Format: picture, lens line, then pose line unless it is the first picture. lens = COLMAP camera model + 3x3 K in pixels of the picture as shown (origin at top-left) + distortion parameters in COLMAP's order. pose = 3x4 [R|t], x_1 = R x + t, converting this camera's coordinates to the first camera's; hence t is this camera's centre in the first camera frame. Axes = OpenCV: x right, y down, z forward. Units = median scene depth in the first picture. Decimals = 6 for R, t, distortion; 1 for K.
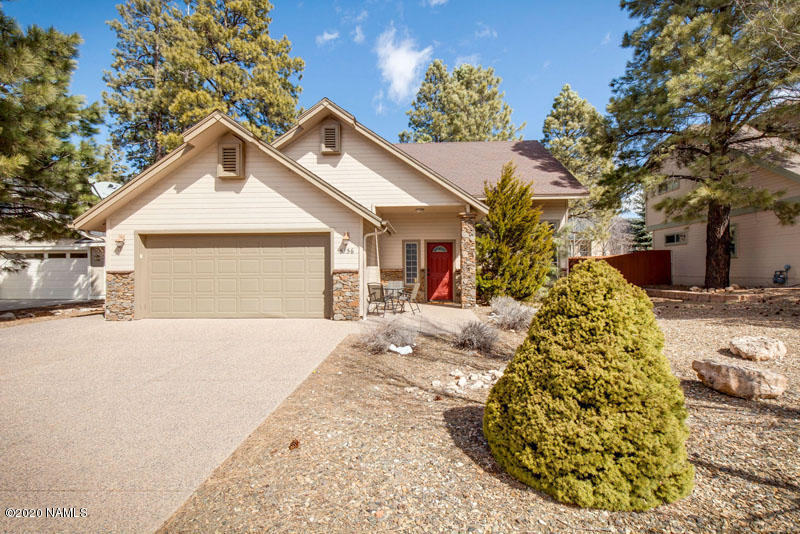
lens RADIAL K [[370.6, 0, 402.2], [0, 370.6, 265.3], [0, 0, 1]] dist [0.003806, 0.000339]
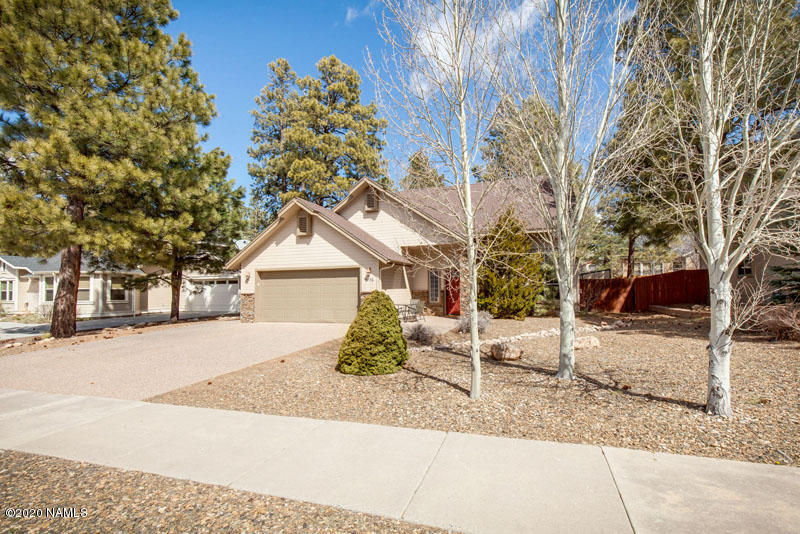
lens RADIAL K [[370.6, 0, 402.7], [0, 370.6, 273.1], [0, 0, 1]] dist [0.003806, 0.000339]
pose [[0.954518, -0.019315, -0.297526, 0.356753], [0.010125, 0.999424, -0.032398, -0.012039], [0.297981, 0.027912, 0.954164, -0.345541]]
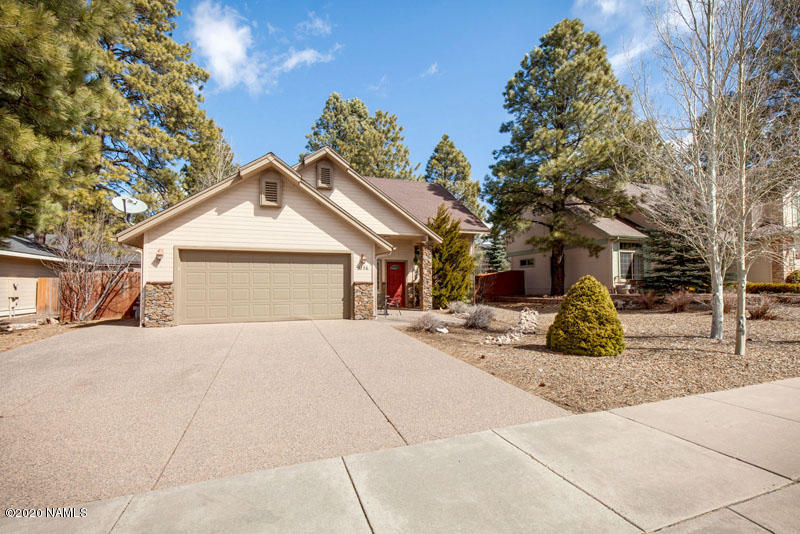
lens RADIAL K [[370.6, 0, 401.4], [0, 370.6, 268.0], [0, 0, 1]] dist [0.003806, 0.000339]
pose [[0.927561, 0.020158, 0.373127, -0.423921], [-0.006991, 0.999305, -0.036607, 0.008333], [-0.373606, 0.031347, 0.927058, -0.239871]]
